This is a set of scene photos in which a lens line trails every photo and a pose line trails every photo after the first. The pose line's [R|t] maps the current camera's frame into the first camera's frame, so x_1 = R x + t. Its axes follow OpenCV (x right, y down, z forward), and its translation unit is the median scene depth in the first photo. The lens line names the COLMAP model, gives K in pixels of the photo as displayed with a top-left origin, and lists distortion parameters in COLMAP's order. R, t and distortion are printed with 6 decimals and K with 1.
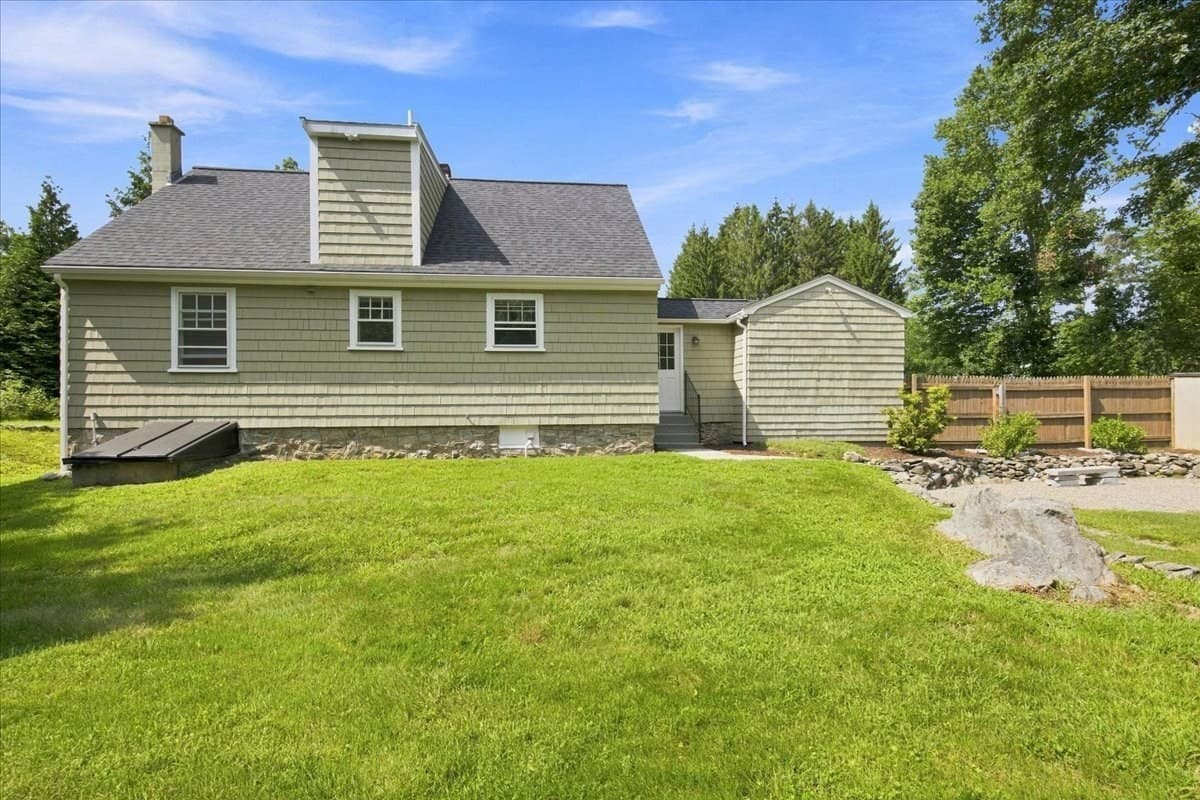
lens RADIAL K [[581.4, 0, 687.9], [0, 581.4, 415.7], [0, 0, 1]] dist [0.000190, 0.000281]
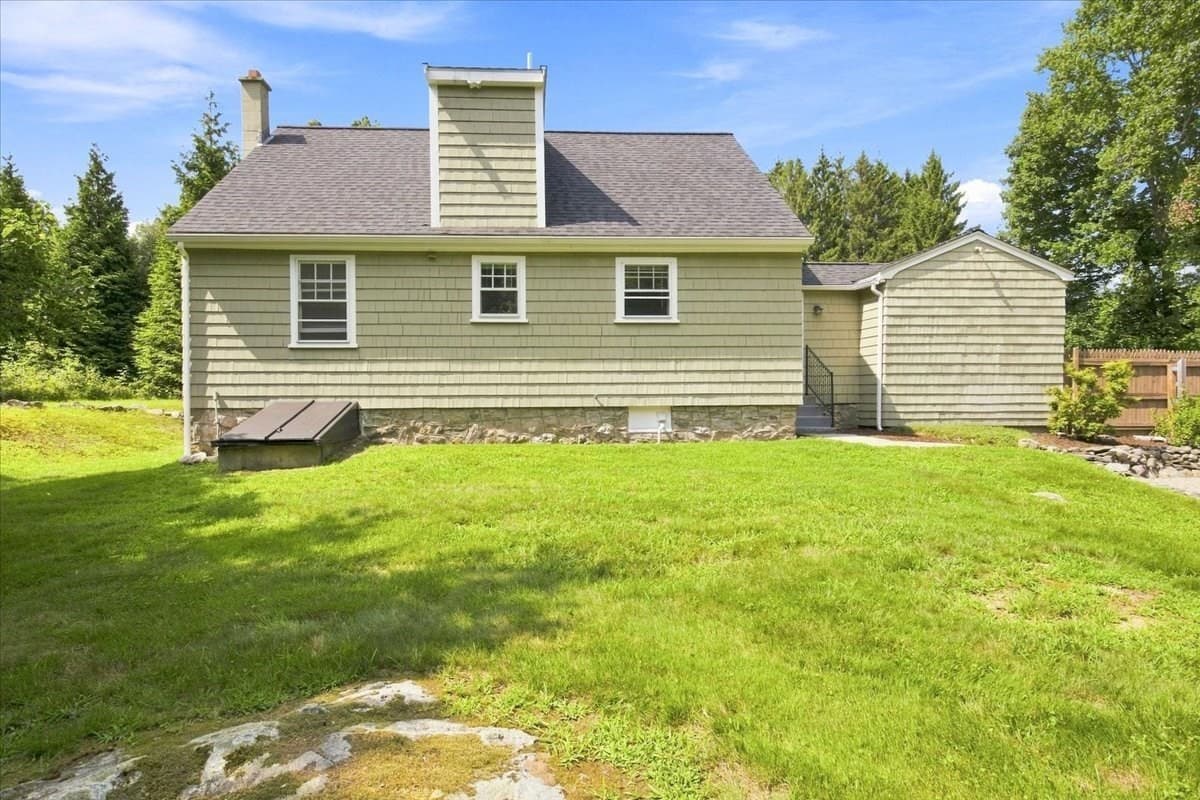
lens RADIAL K [[641.6, 0, 652.0], [0, 641.6, 409.7], [0, 0, 1]] dist [0.000666, 0.000057]
pose [[0.997337, 0.002643, -0.072885, -0.201130], [-0.001184, 0.999798, 0.020050, 0.001681], [0.072924, -0.019910, 0.997139, 0.020852]]
